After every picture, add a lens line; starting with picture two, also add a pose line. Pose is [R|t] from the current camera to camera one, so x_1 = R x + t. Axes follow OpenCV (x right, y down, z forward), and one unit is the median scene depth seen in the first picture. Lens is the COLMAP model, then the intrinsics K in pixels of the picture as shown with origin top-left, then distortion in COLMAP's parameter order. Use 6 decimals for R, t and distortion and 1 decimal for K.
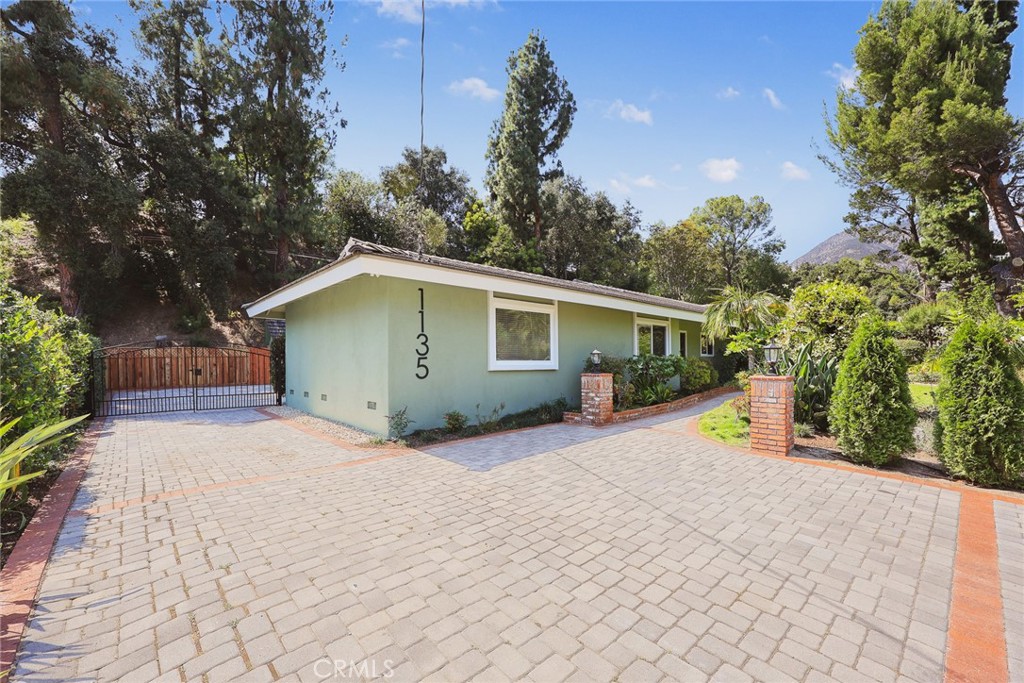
lens RADIAL K [[417.2, 0, 512.0], [0, 417.2, 341.5], [0, 0, 1]] dist [-0.001978, -0.000103]
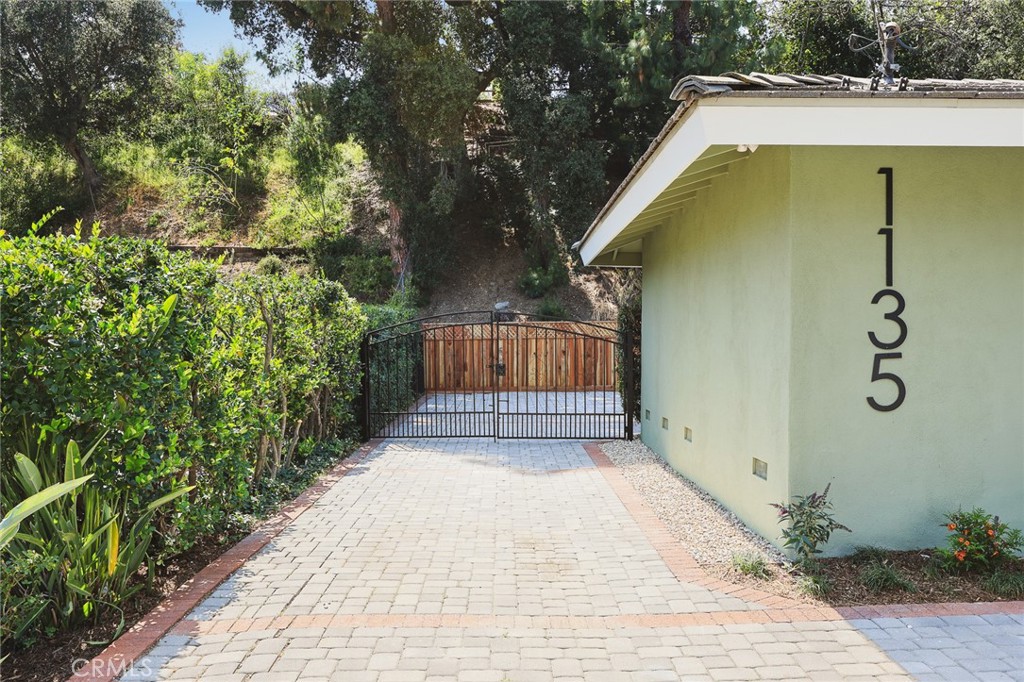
lens RADIAL K [[876.0, 0, 512.0], [0, 876.0, 341.0], [0, 0, 1]] dist [-0.000126, -0.003726]
pose [[0.749949, 0.004949, -0.661478, 0.037479], [0.024484, 0.999079, 0.035234, -0.006714], [0.661043, -0.042620, 0.749137, 0.145569]]
